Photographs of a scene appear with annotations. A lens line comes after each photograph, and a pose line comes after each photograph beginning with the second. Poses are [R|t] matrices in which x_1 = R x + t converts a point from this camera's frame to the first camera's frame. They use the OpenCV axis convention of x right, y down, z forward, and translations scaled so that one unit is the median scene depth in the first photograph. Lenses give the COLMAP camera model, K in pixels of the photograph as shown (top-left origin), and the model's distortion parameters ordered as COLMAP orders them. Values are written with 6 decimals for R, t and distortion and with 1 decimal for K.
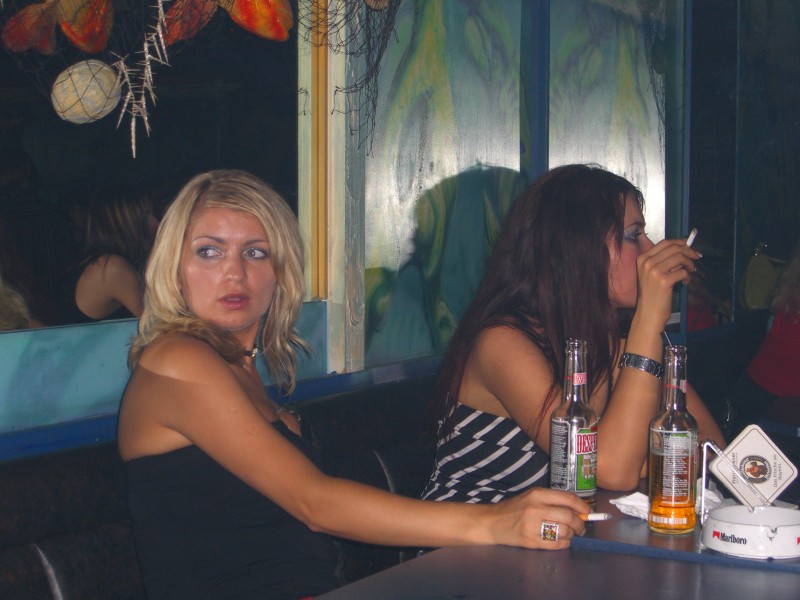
lens RADIAL K [[1335.0, 0, 400.0], [0, 1335.0, 300.0], [0, 0, 1]] dist [0.003696, 0.014011]
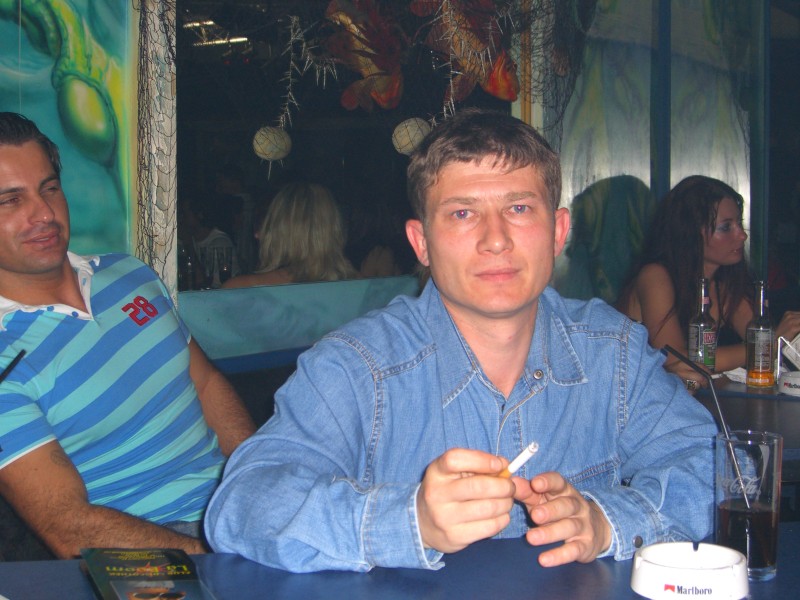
lens RADIAL K [[1323.9, 0, 400.0], [0, 1323.9, 300.0], [0, 0, 1]] dist [-0.003117, -0.112989]
pose [[0.998177, -0.006533, -0.059998, -0.107252], [0.005890, 0.999923, -0.010902, 0.052155], [0.060065, 0.010528, 0.998139, -0.499716]]
